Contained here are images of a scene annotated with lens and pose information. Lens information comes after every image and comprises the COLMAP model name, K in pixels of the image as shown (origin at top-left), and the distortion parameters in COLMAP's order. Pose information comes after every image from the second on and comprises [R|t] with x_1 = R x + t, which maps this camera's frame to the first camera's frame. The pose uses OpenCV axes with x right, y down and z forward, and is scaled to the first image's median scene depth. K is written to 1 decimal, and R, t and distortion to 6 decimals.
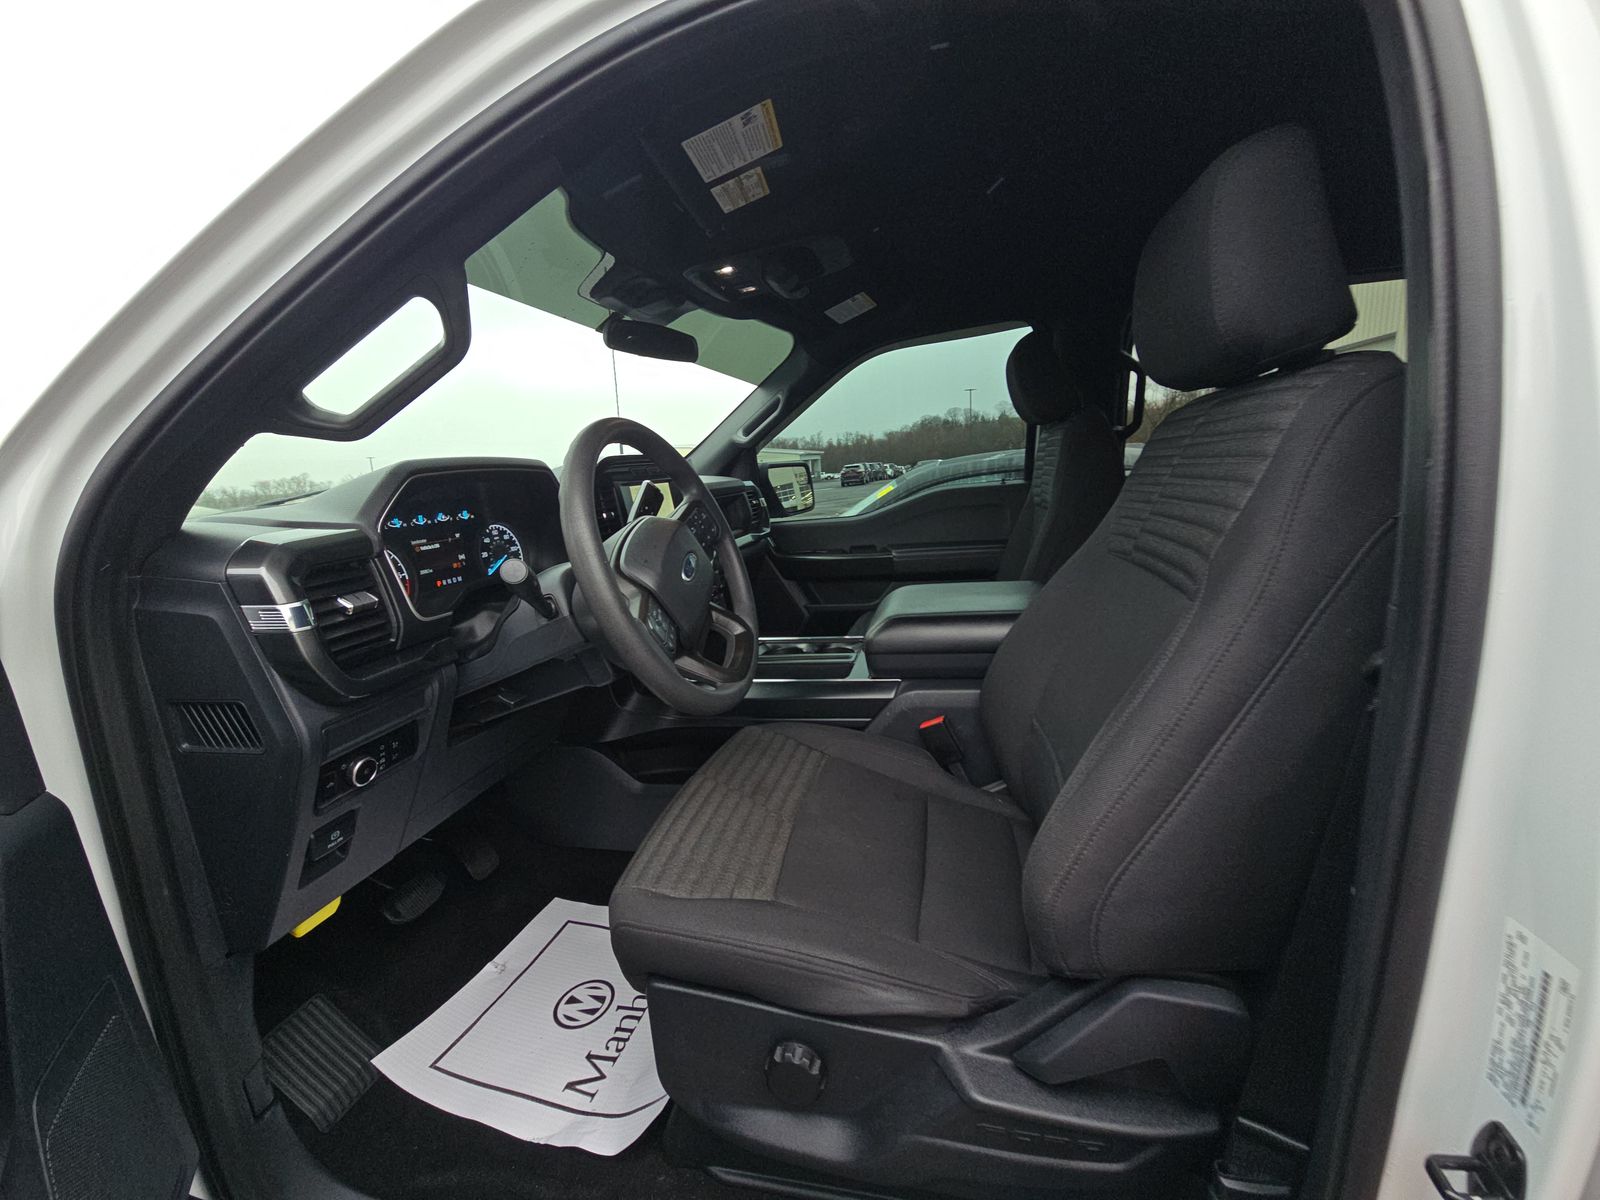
lens RADIAL K [[645.8, 0, 796.5], [0, 645.8, 602.5], [0, 0, 1]] dist [-0.004019, -0.000593]
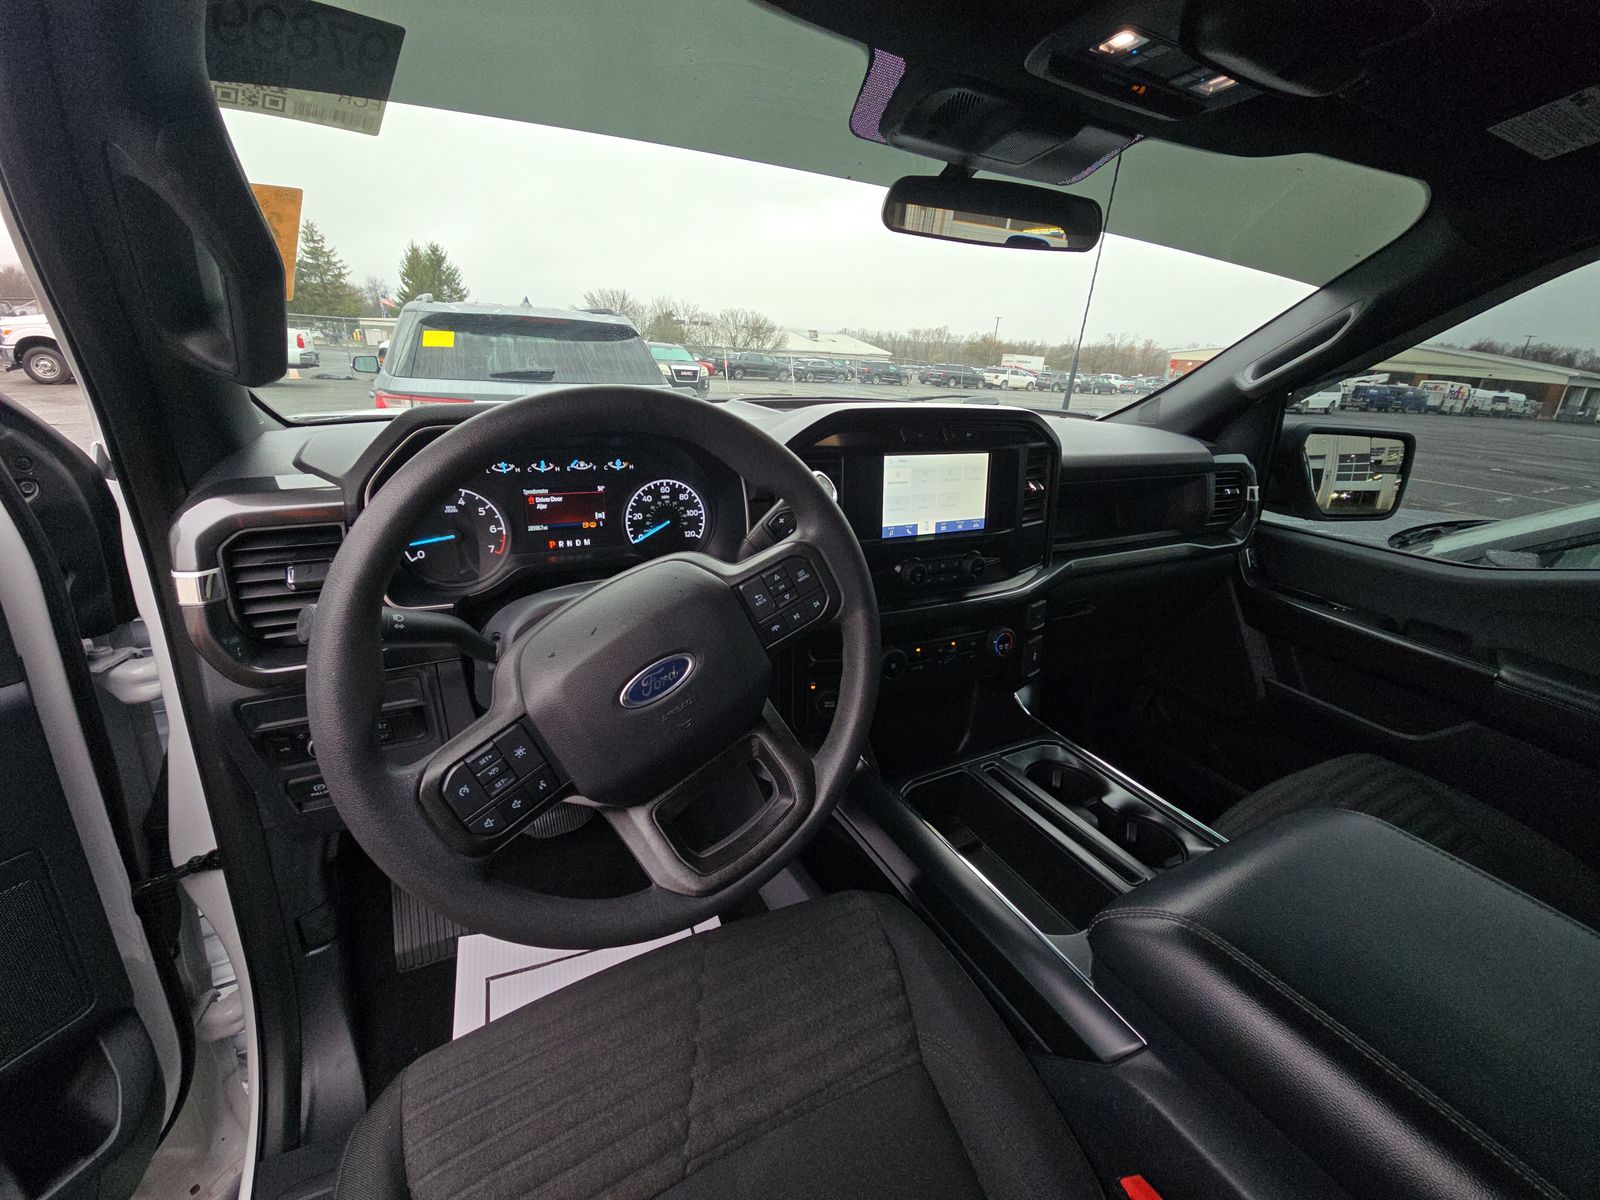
lens RADIAL K [[645.8, 0, 801.3], [0, 645.8, 596.8], [0, 0, 1]] dist [-0.004019, -0.000593]
pose [[0.652149, 0.373762, -0.659548, 0.186703], [-0.253711, 0.927449, 0.274715, -0.227619], [0.714375, -0.011820, 0.699663, 0.533921]]
